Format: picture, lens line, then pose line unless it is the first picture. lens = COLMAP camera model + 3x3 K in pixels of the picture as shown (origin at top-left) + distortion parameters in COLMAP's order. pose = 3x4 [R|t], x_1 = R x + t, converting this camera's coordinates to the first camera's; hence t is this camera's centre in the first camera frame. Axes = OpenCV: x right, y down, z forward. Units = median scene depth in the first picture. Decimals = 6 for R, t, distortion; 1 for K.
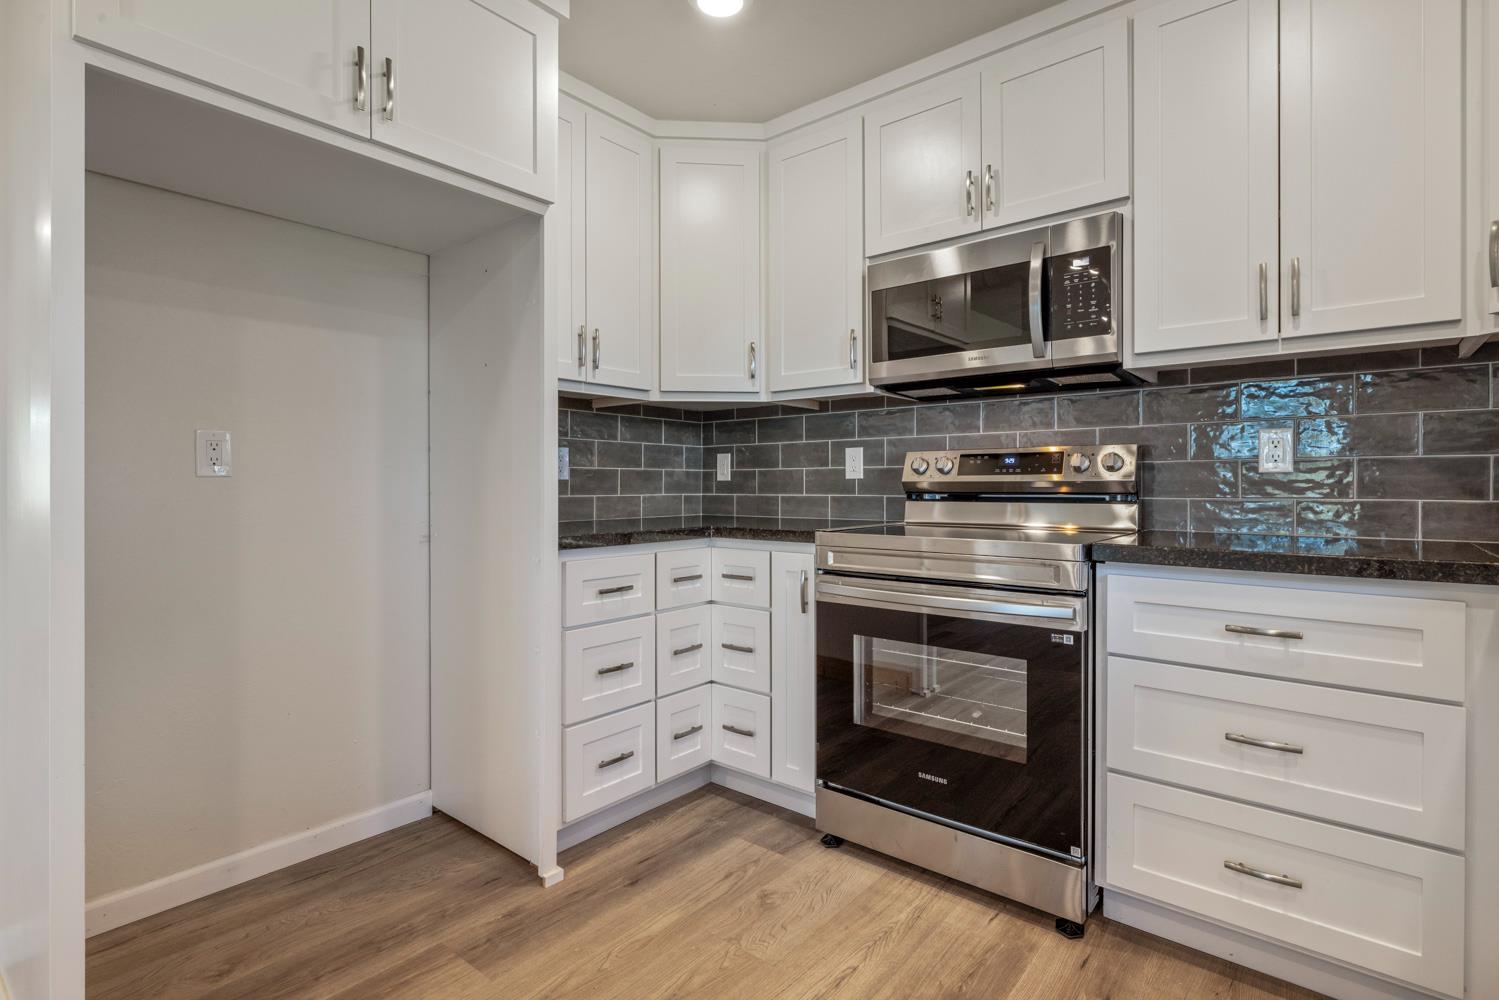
lens RADIAL K [[729.7, 0, 745.6], [0, 729.7, 486.9], [0, 0, 1]] dist [-0.006062, 0.001472]
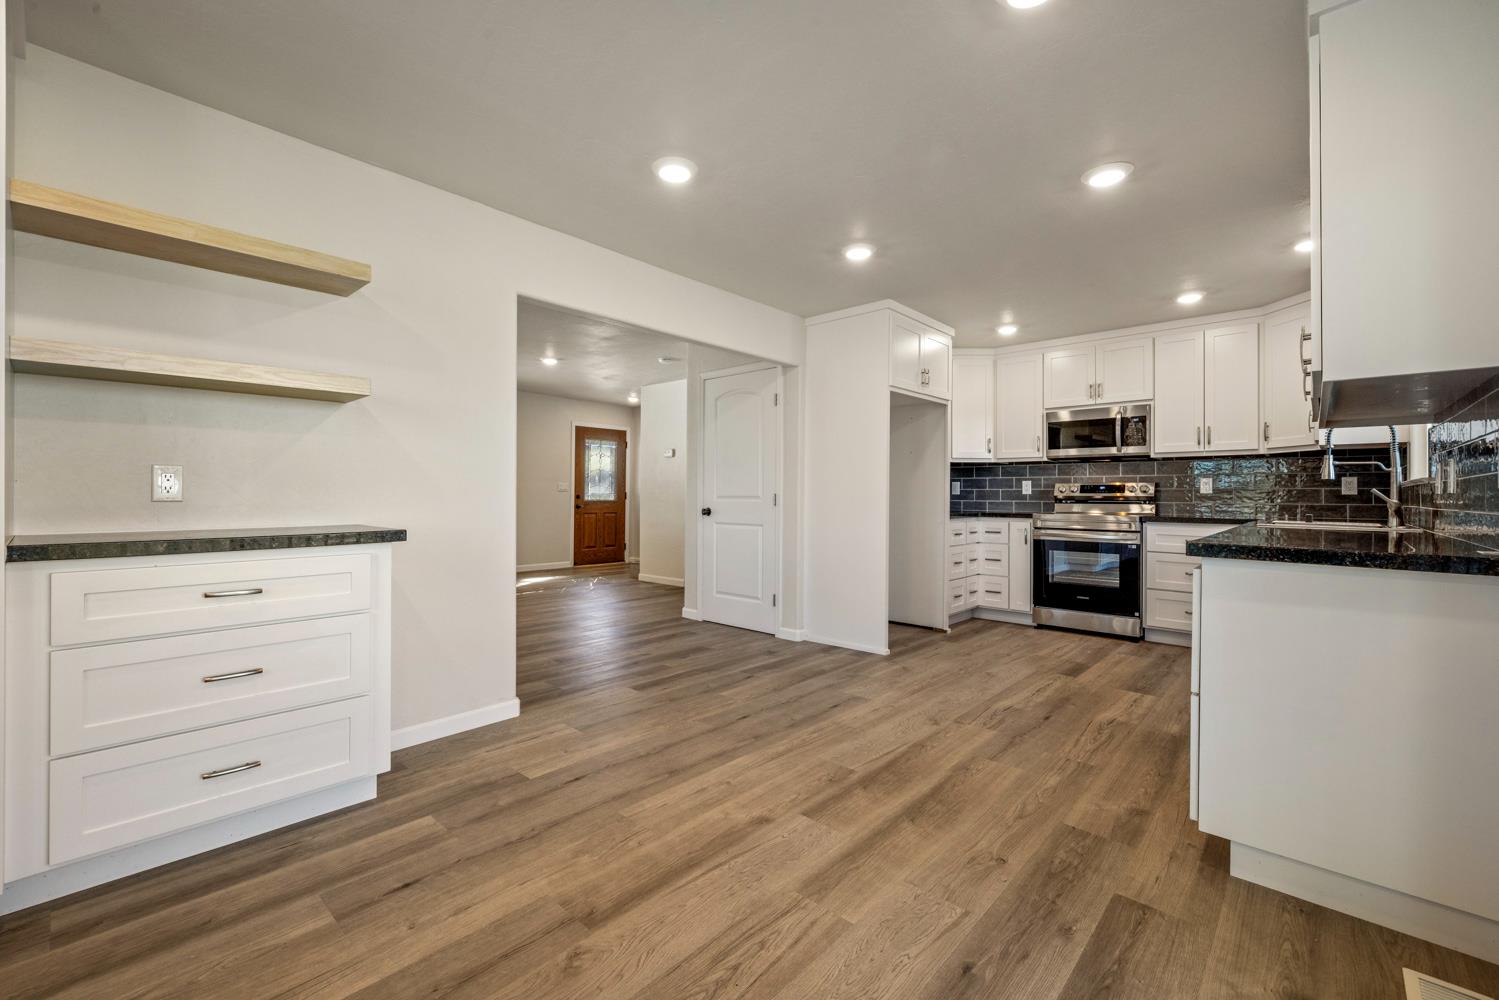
lens RADIAL K [[630.0, 0, 742.3], [0, 630.0, 491.5], [0, 0, 1]] dist [0.000763, -0.000841]
pose [[0.998623, 0.006775, -0.052018, -0.892158], [-0.007267, 0.999931, -0.009282, 0.007963], [0.051952, 0.009647, 0.998603, -1.455554]]
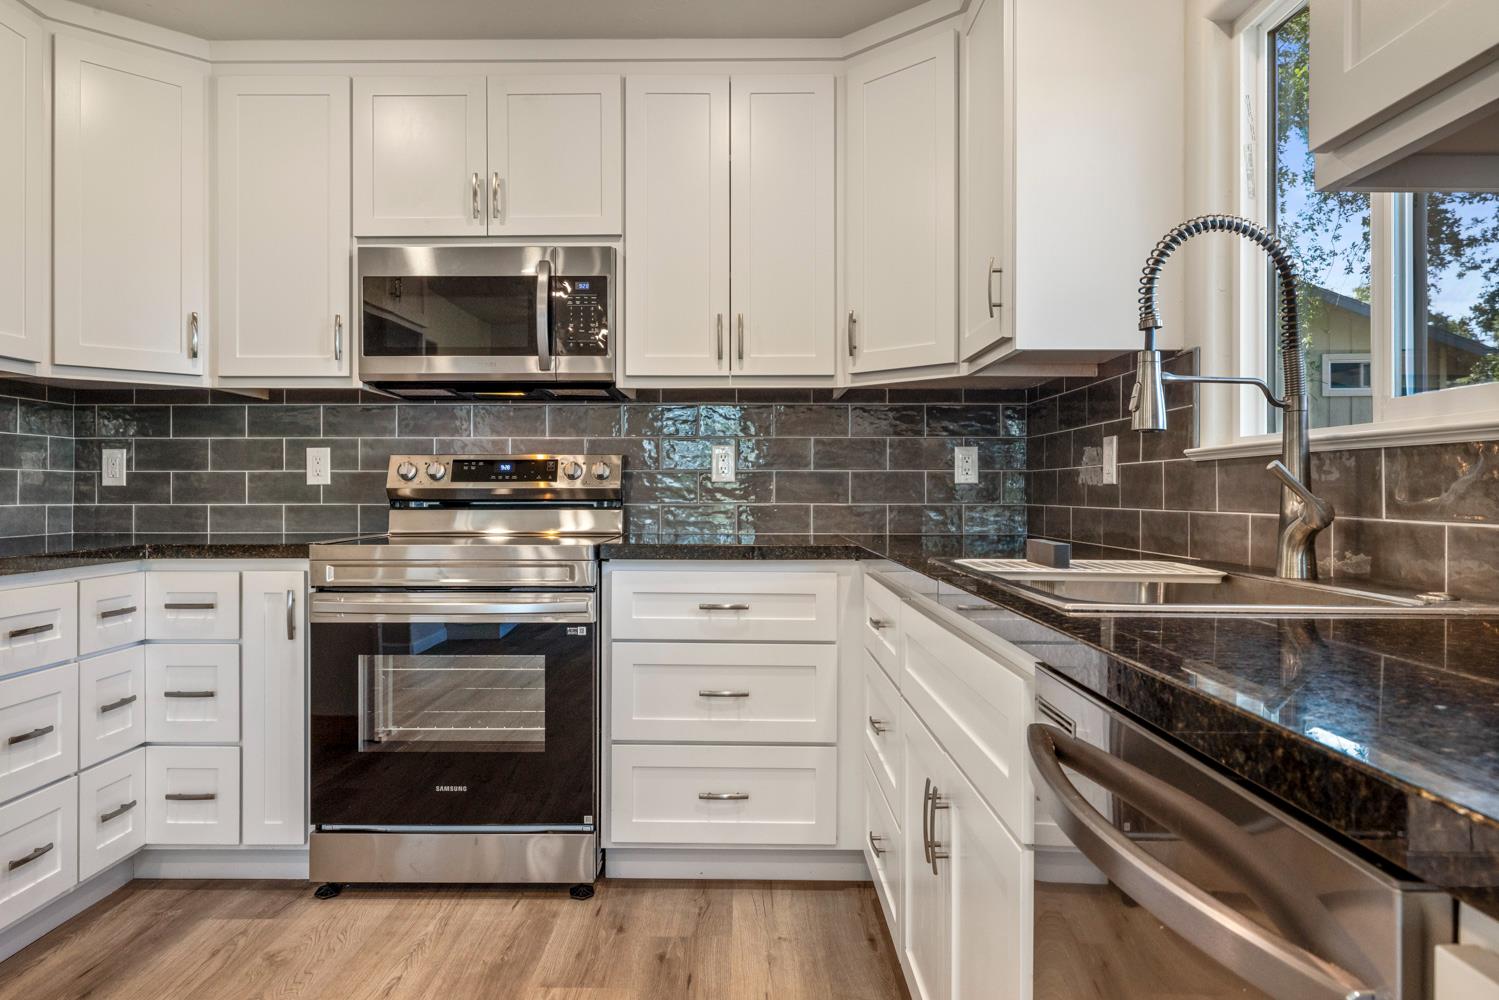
lens RADIAL K [[979.3, 0, 744.9], [0, 979.3, 490.9], [0, 0, 1]] dist [-0.002944, 0.001137]
pose [[0.770969, 0.001859, 0.636871, -0.259169], [0.000738, 0.999992, -0.003813, 0.001187], [-0.636873, 0.003409, 0.770961, -0.255701]]
